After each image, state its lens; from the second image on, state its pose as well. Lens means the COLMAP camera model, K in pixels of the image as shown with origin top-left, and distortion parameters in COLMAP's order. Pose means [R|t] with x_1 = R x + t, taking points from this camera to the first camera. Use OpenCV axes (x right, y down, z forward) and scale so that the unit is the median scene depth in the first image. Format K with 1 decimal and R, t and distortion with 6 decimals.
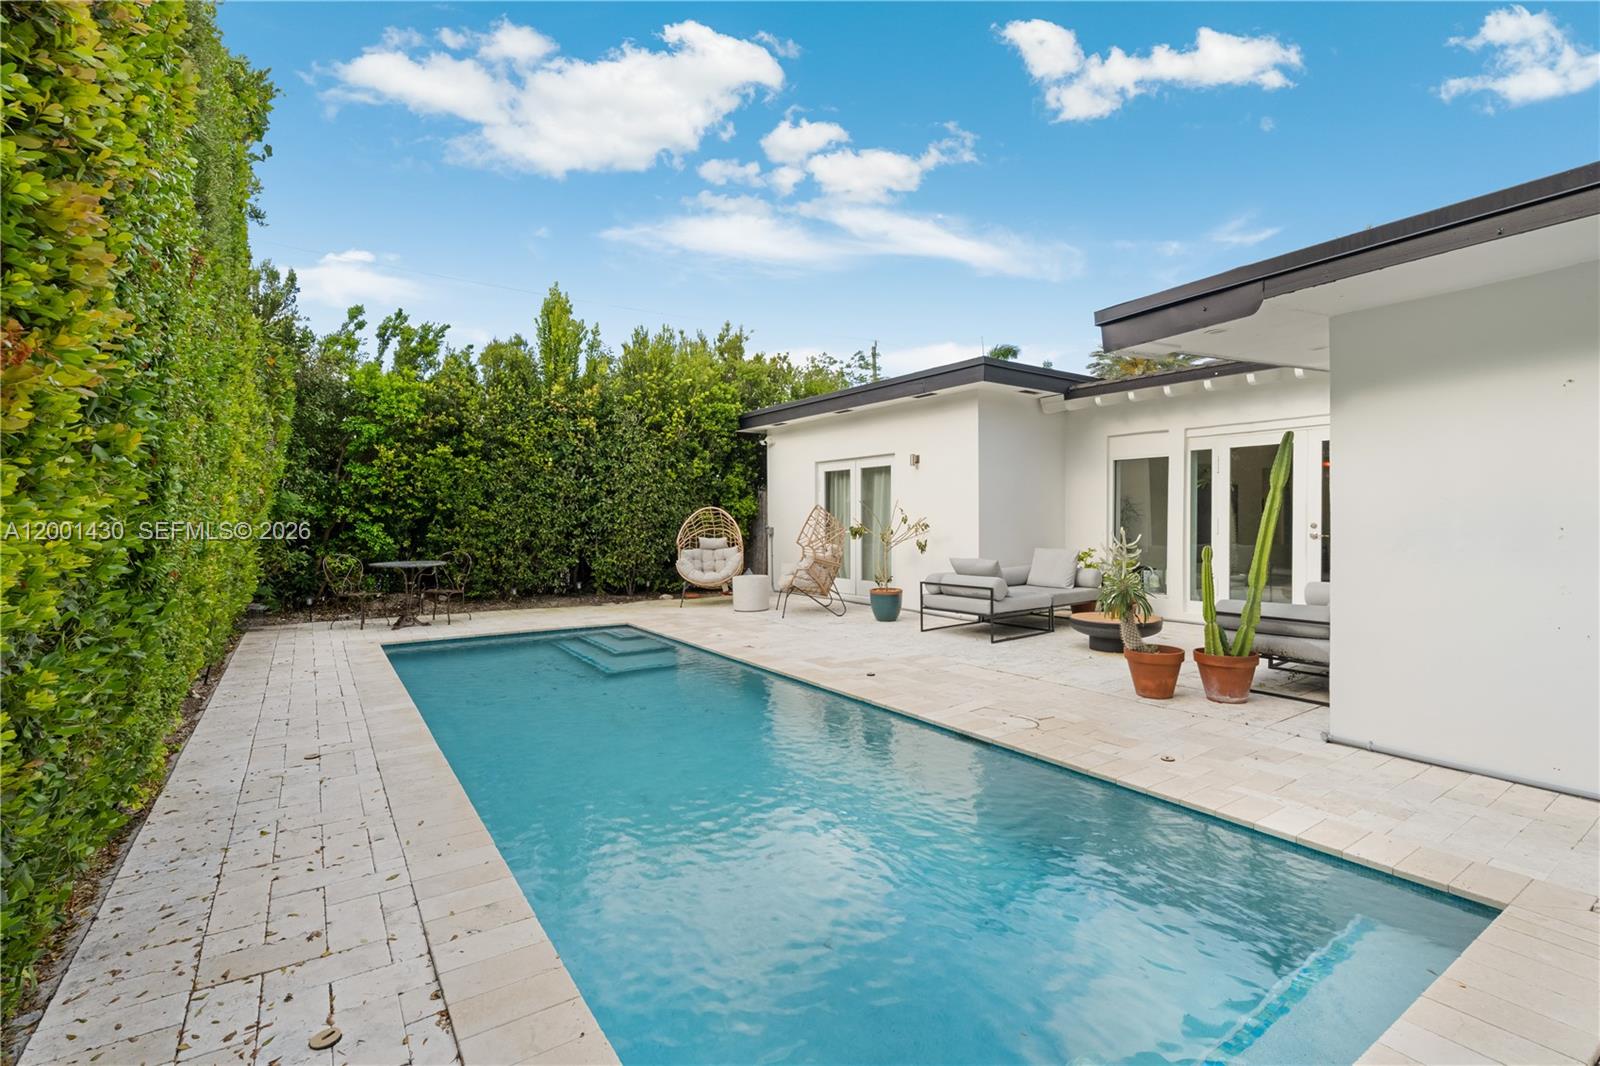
lens RADIAL K [[707.0, 0, 790.0], [0, 707.0, 526.0], [0, 0, 1]] dist [0.000156, -0.000205]
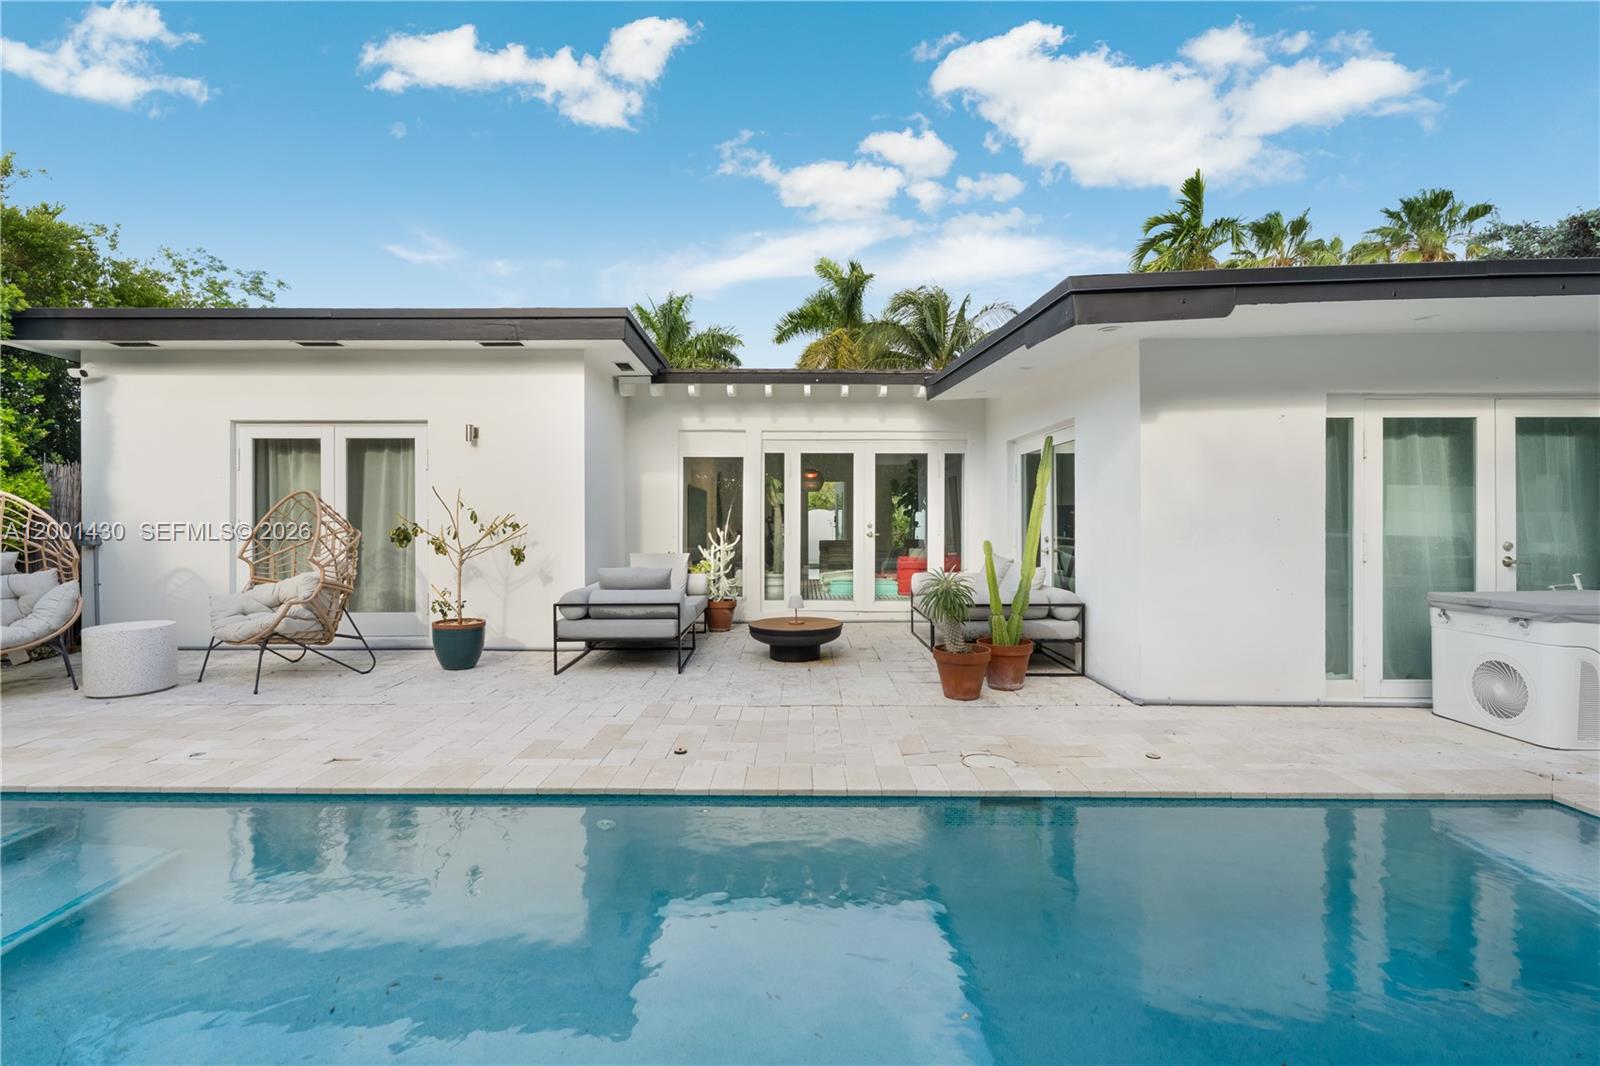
lens RADIAL K [[707.0, 0, 795.7], [0, 707.0, 537.9], [0, 0, 1]] dist [0.000156, -0.000205]
pose [[0.577491, -0.010809, 0.816326, -0.222989], [0.007546, 0.999940, 0.007902, 0.007927], [-0.816362, 0.001597, 0.577538, 0.349059]]
